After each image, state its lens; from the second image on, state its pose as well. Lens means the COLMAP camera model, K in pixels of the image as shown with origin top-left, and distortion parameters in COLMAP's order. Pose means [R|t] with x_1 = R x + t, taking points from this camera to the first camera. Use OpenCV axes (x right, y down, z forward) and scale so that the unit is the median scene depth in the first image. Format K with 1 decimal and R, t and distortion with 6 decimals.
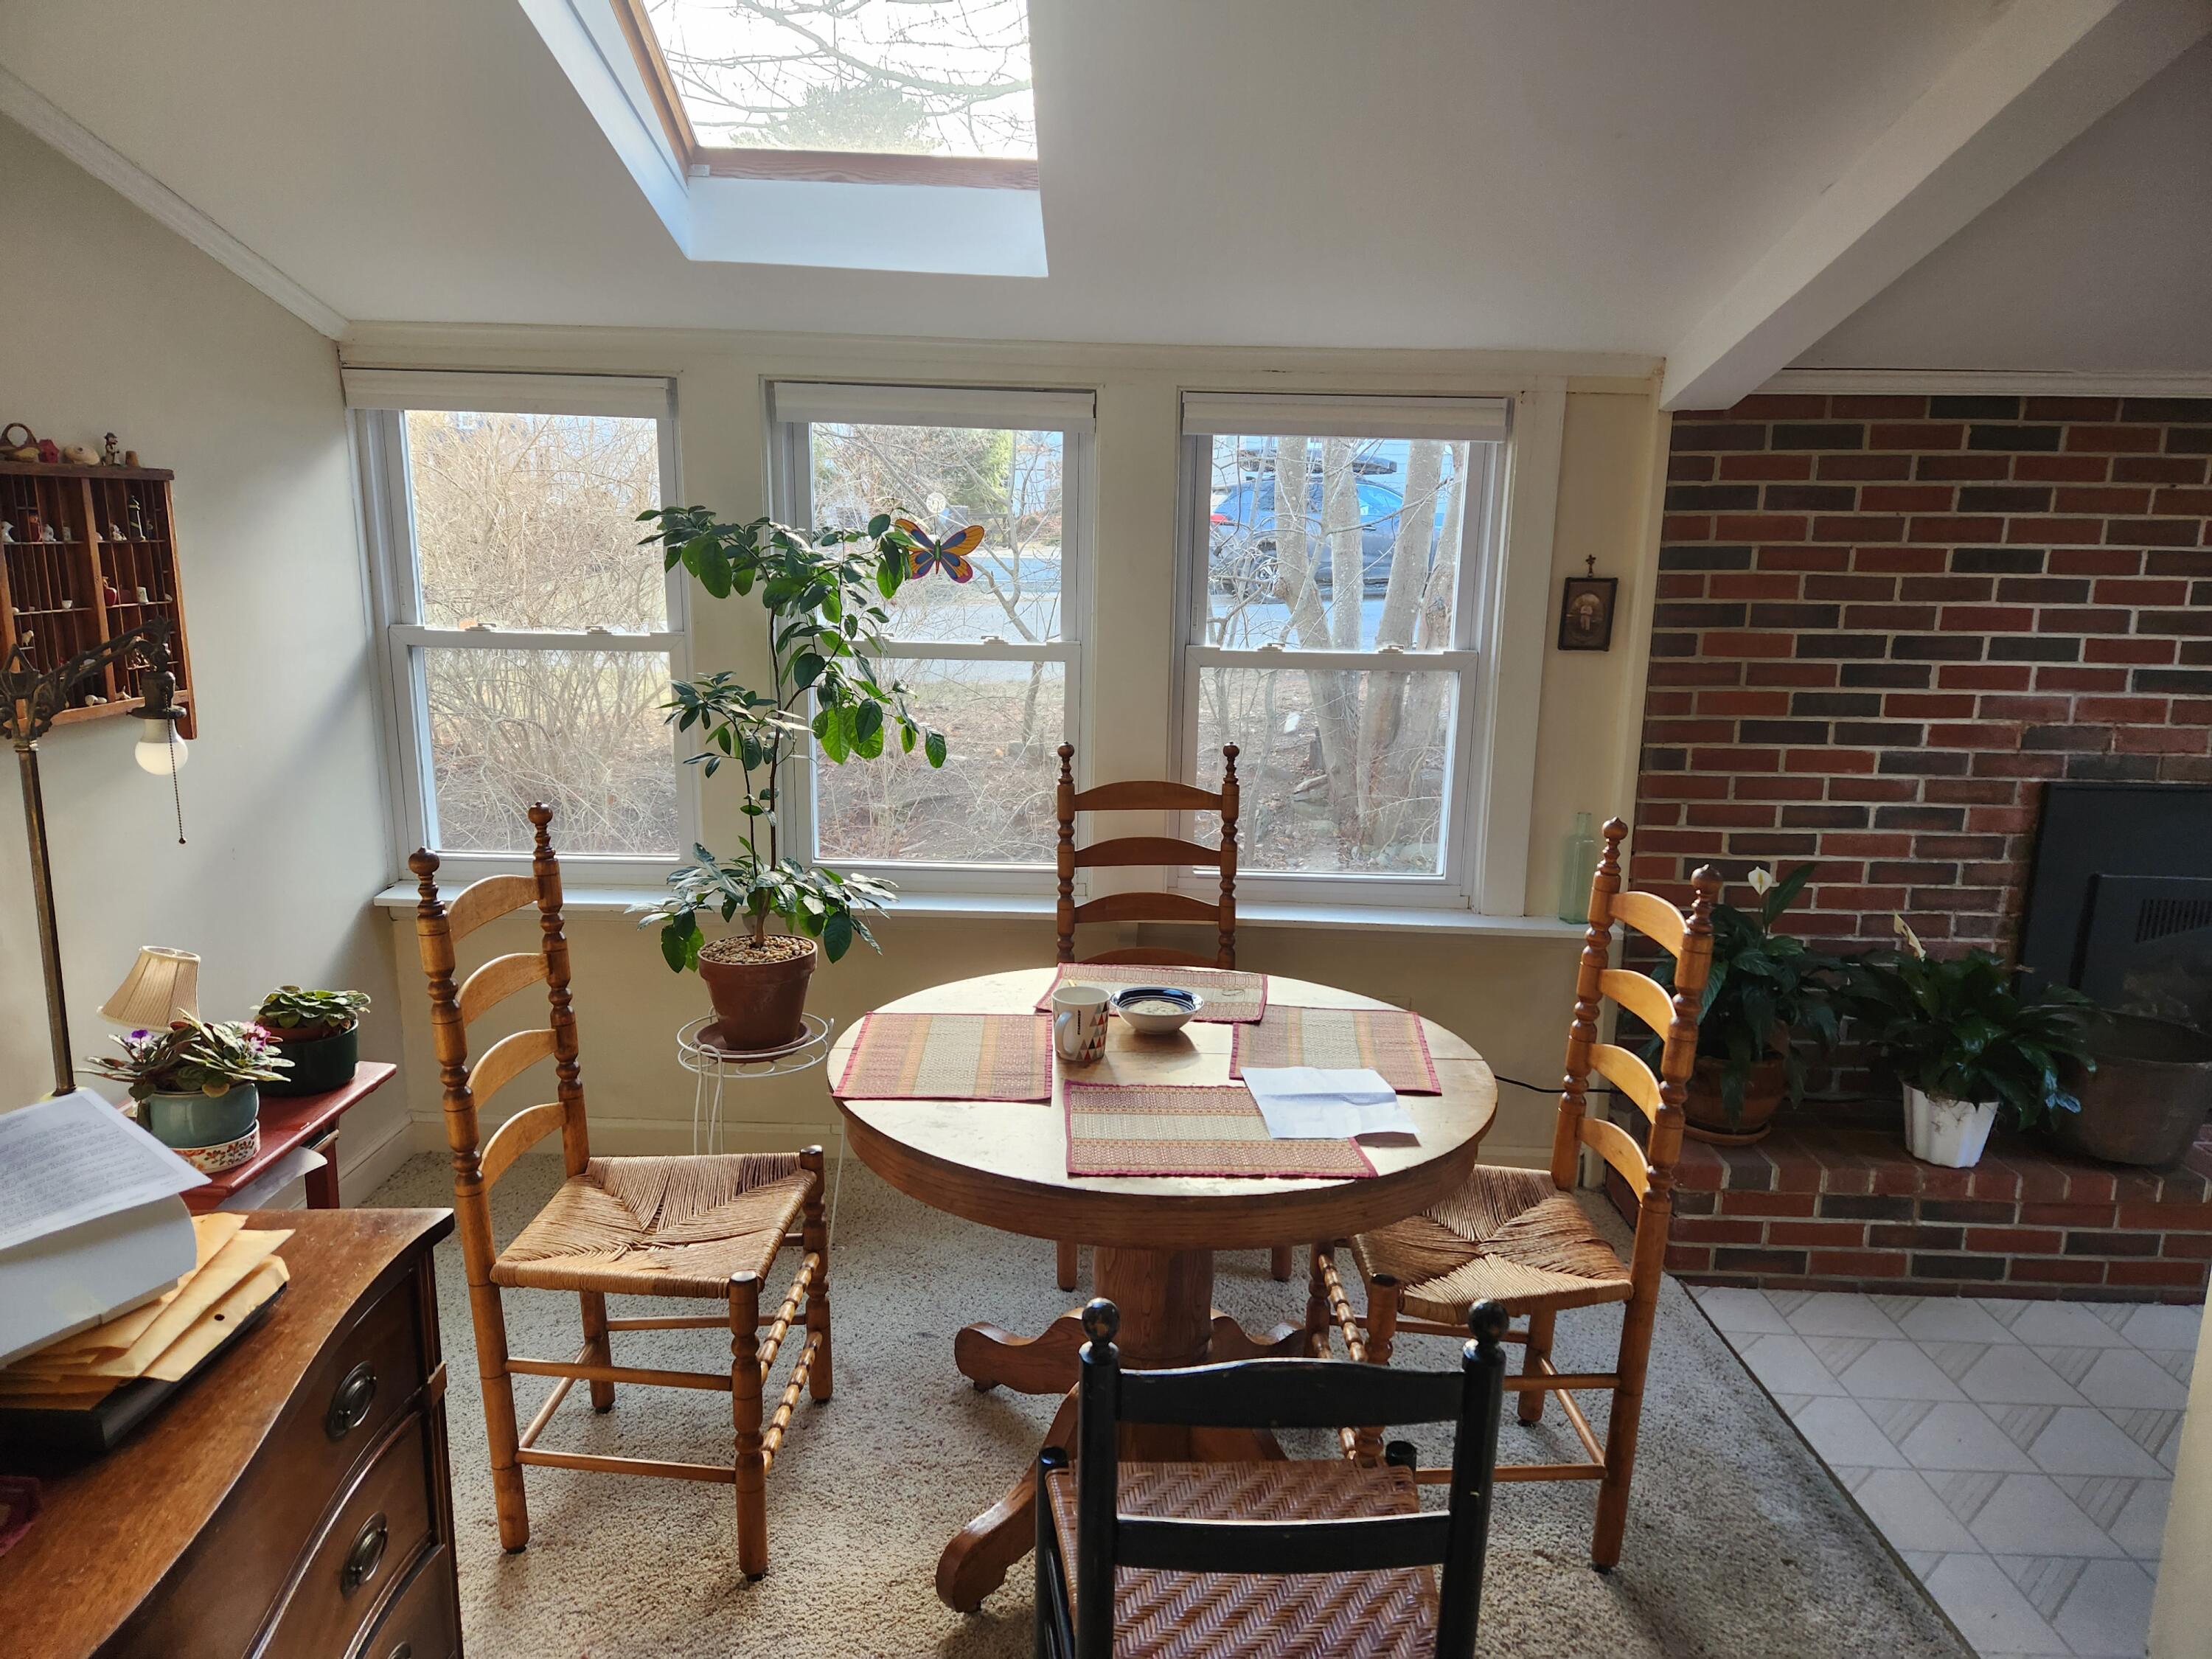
lens RADIAL K [[1472.7, 0, 1092.0], [0, 1472.7, 842.8], [0, 0, 1]] dist [0.079166, -0.067890]
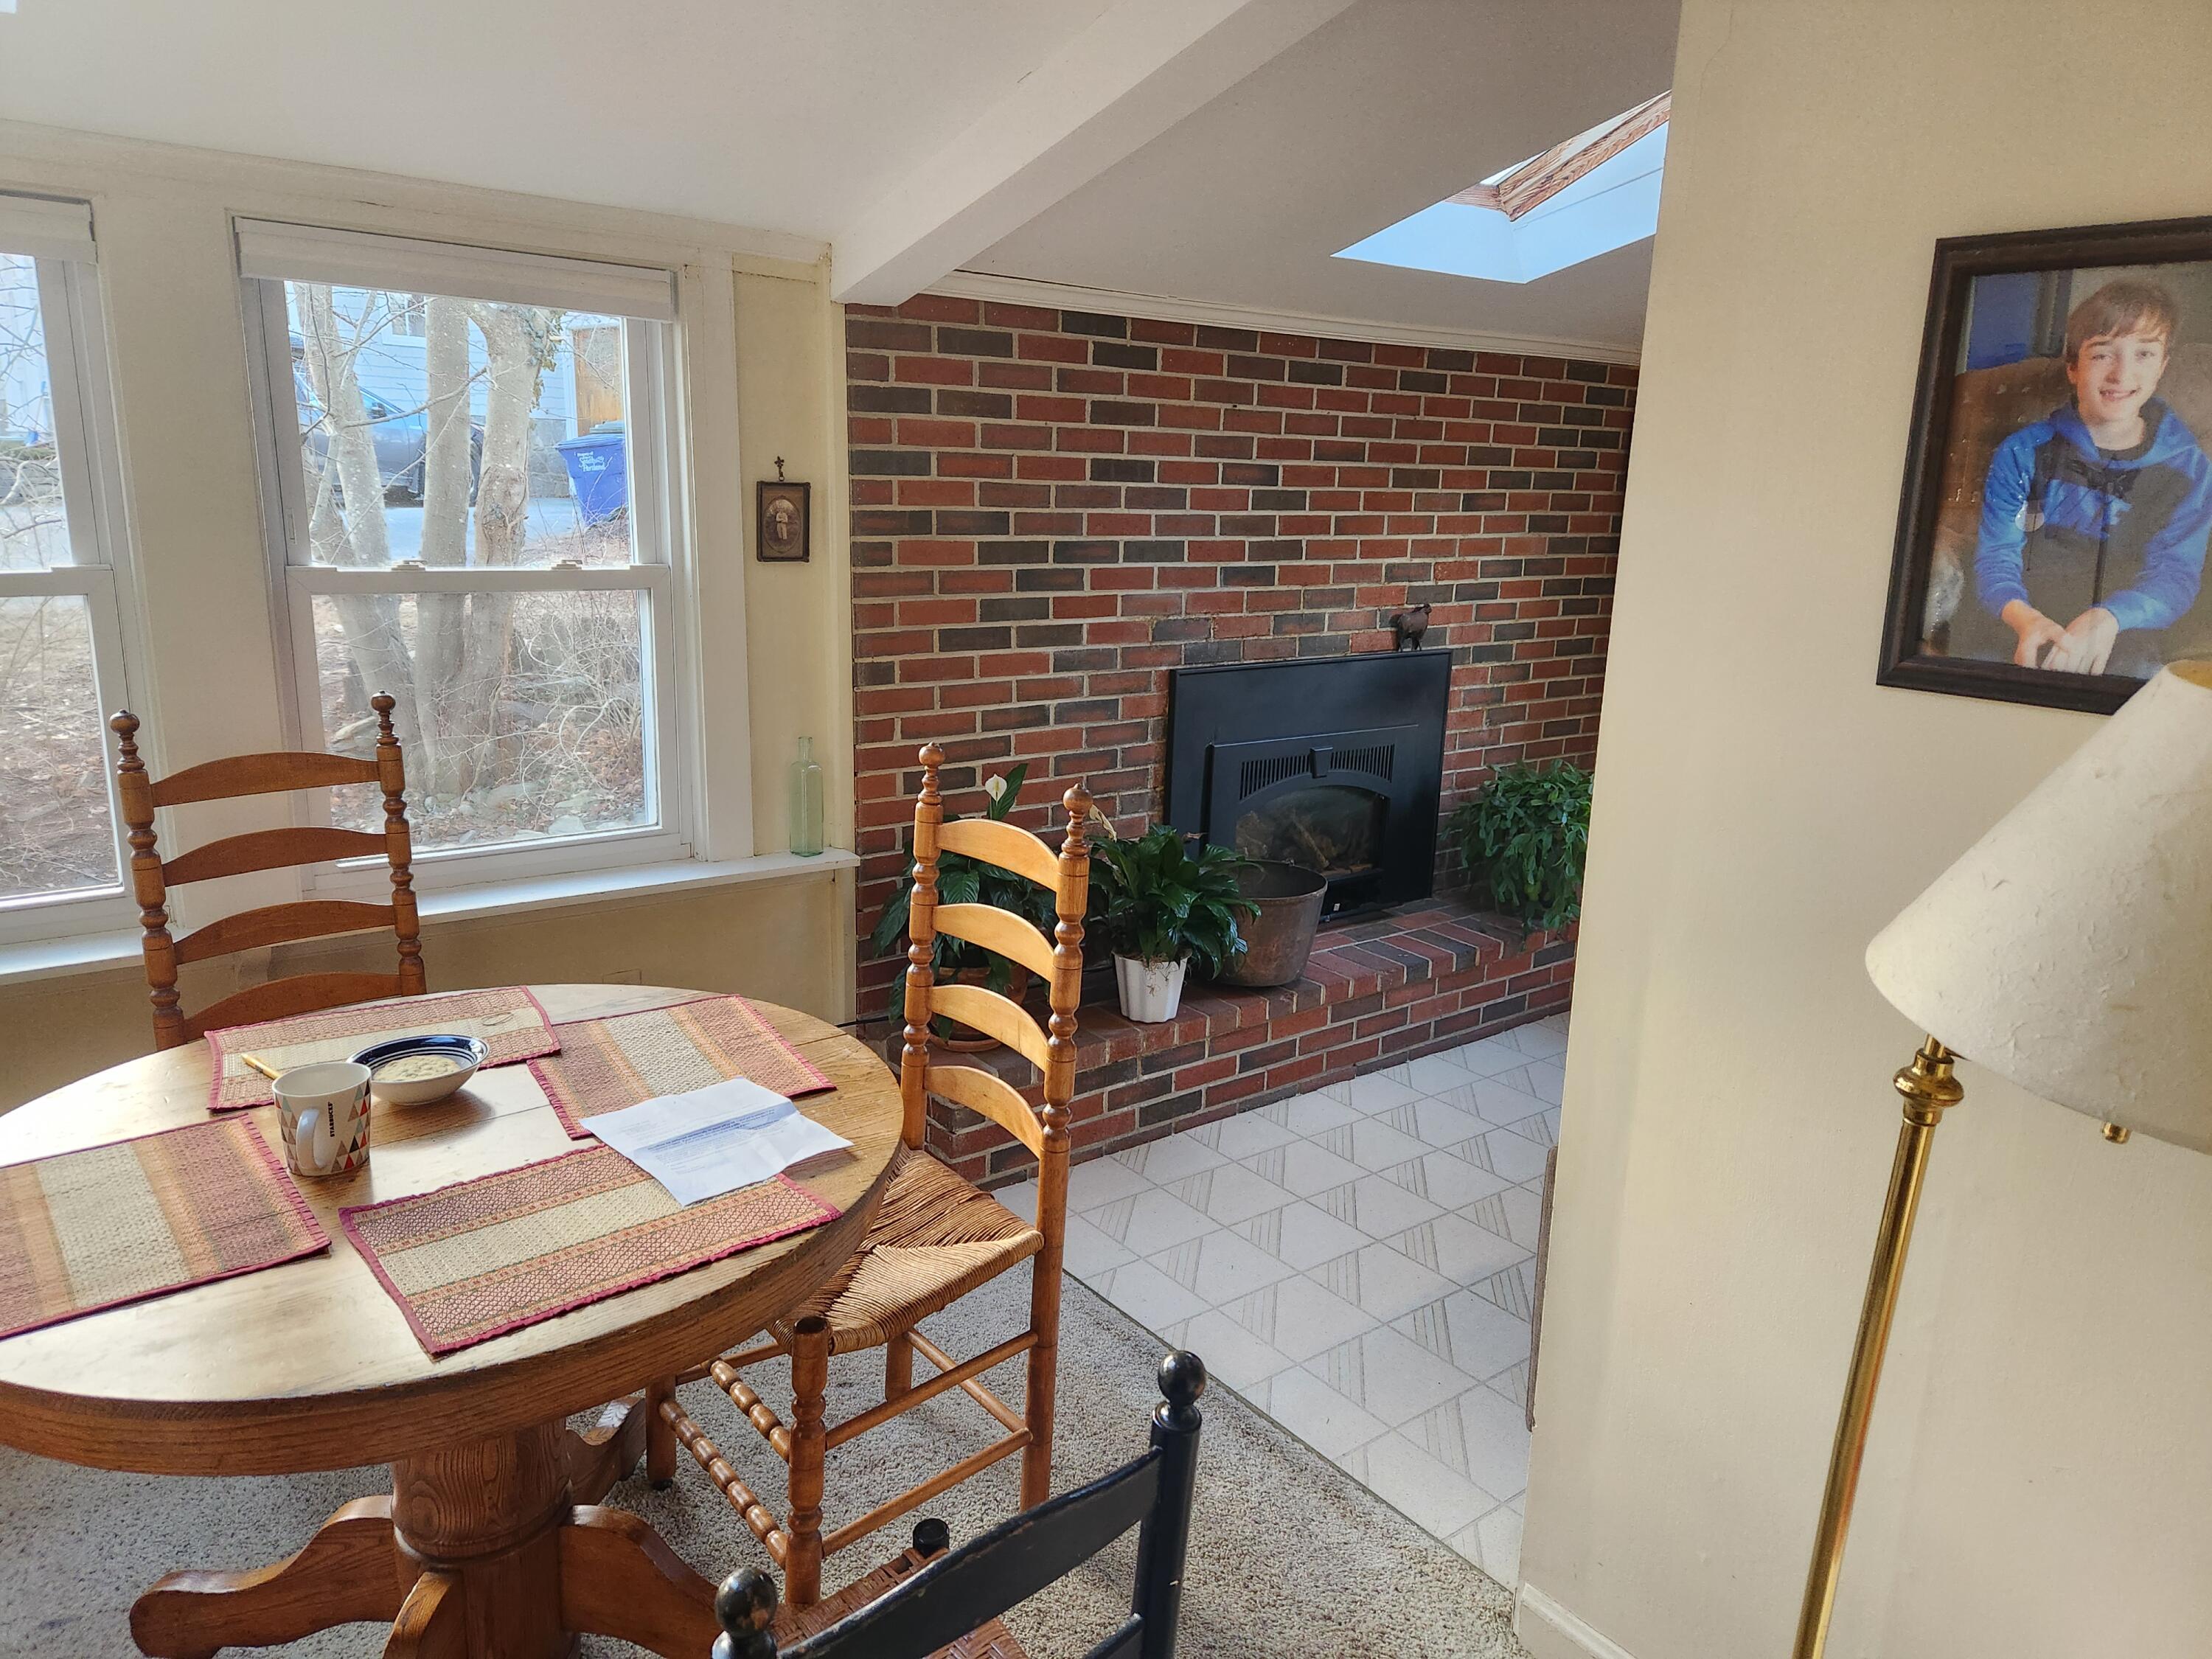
lens RADIAL K [[1472.7, 0, 1126.5], [0, 1472.7, 817.8], [0, 0, 1]] dist [0.079166, -0.067890]
pose [[0.778102, -0.137168, 0.612978, -0.090514], [0.111353, 0.990531, 0.080306, -0.022968], [-0.618190, 0.005771, 0.786008, 0.151800]]
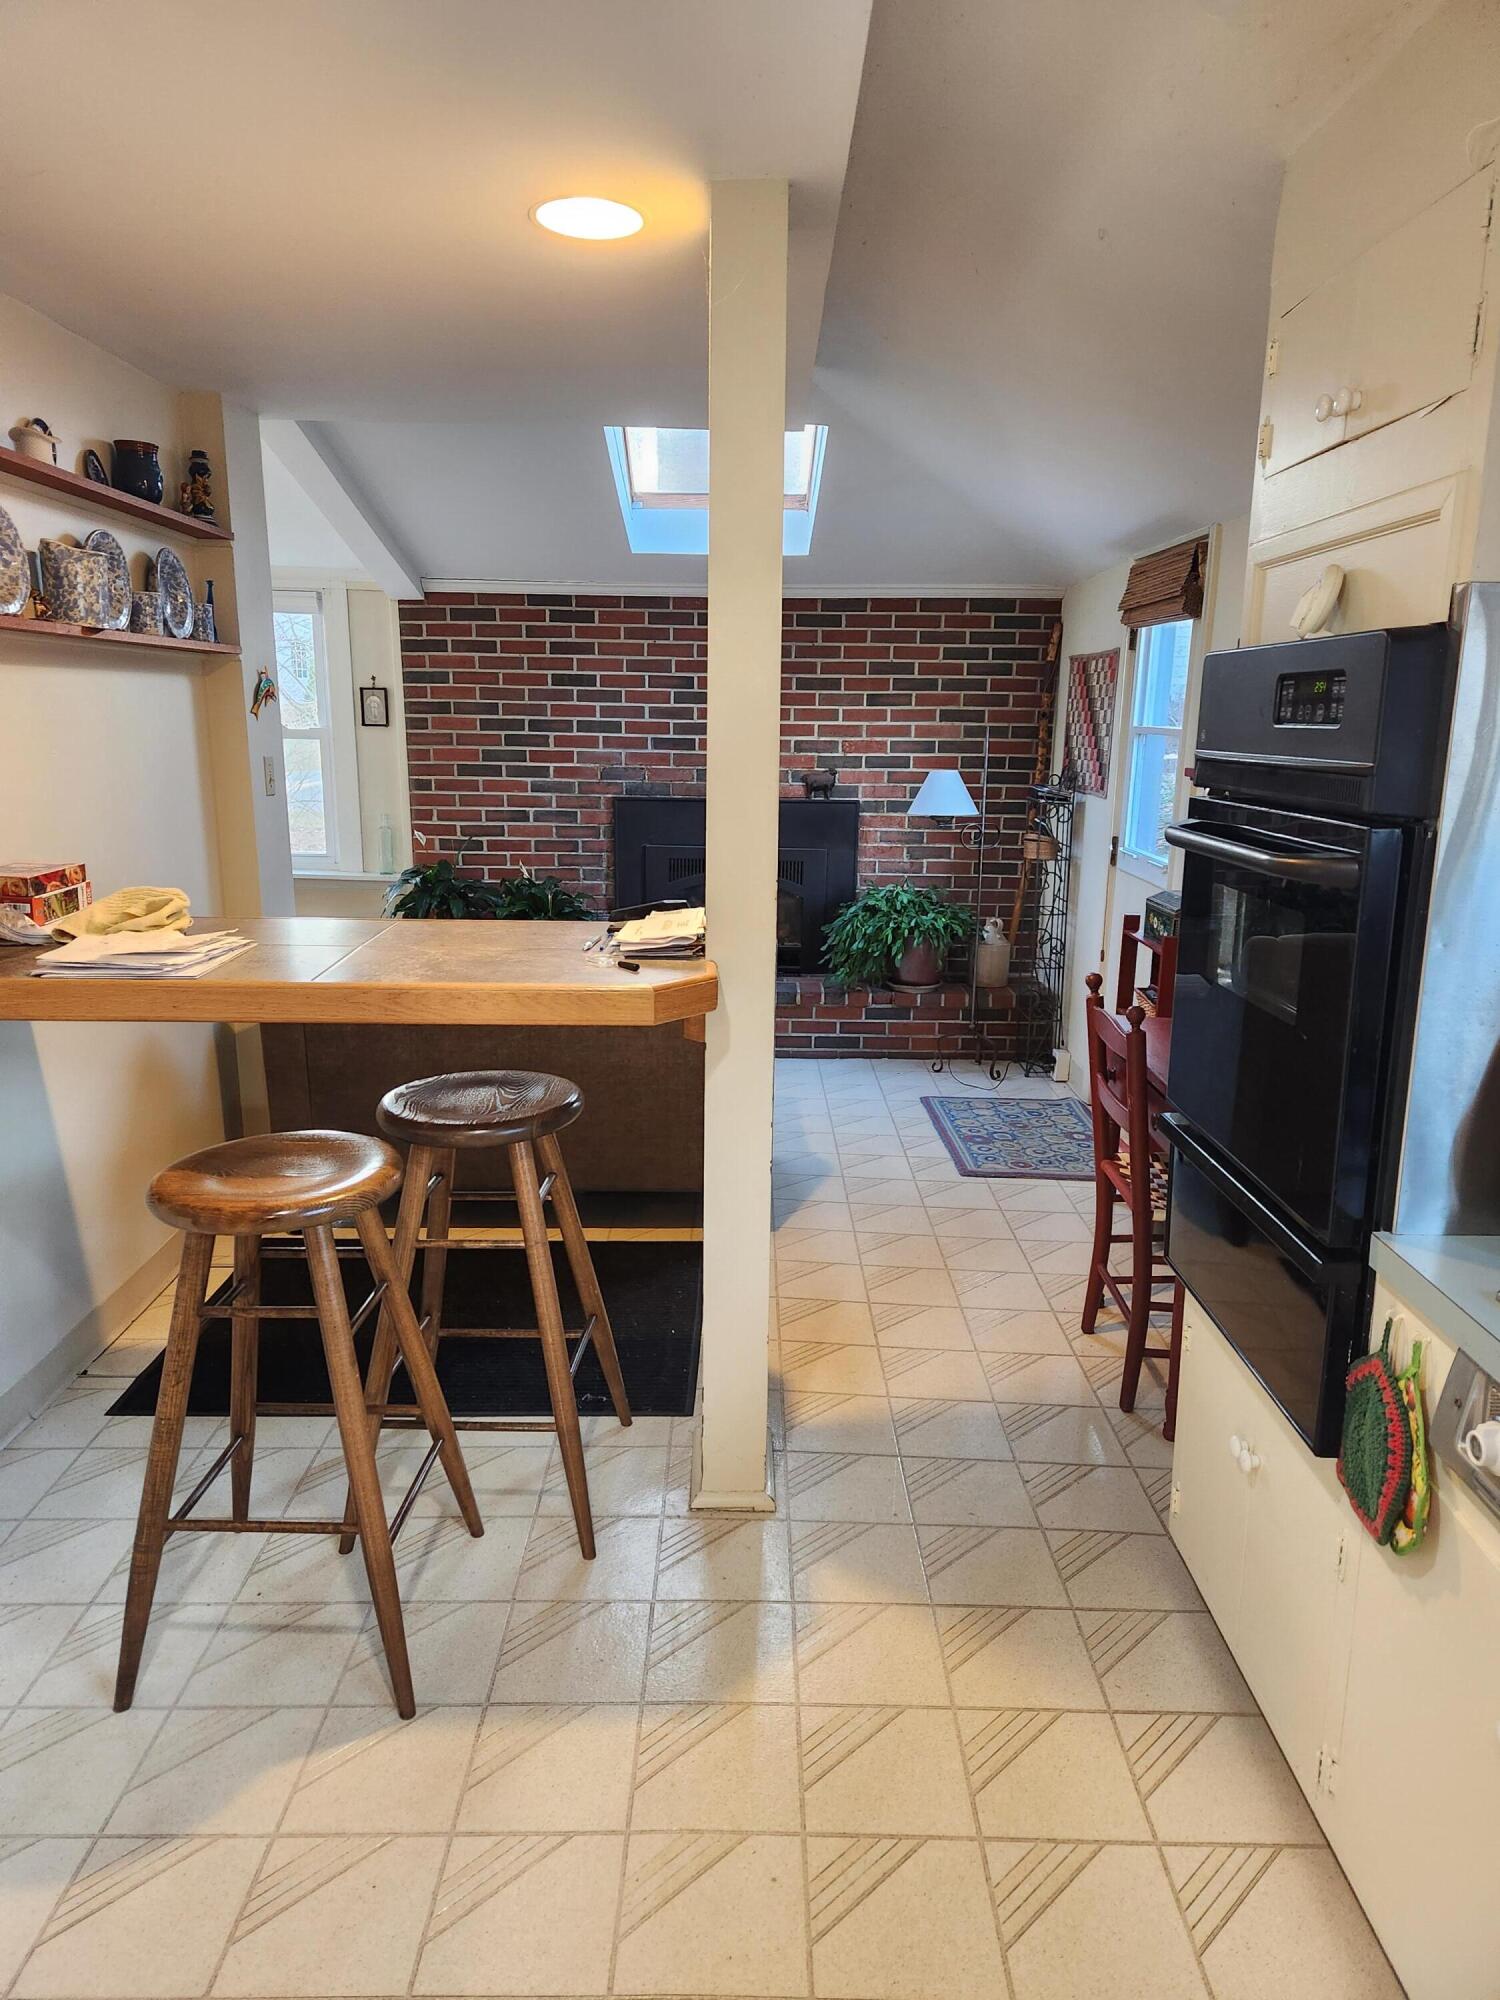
lens RADIAL K [[1331.5, 0, 749.5], [0, 1331.5, 1004.8], [0, 0, 1]] dist [0.079166, -0.067890]
pose [[0.999808, -0.006731, 0.018400, 0.790379], [0.006689, 0.999975, 0.002330, 0.228940], [-0.018415, -0.002207, 0.999828, -0.734943]]
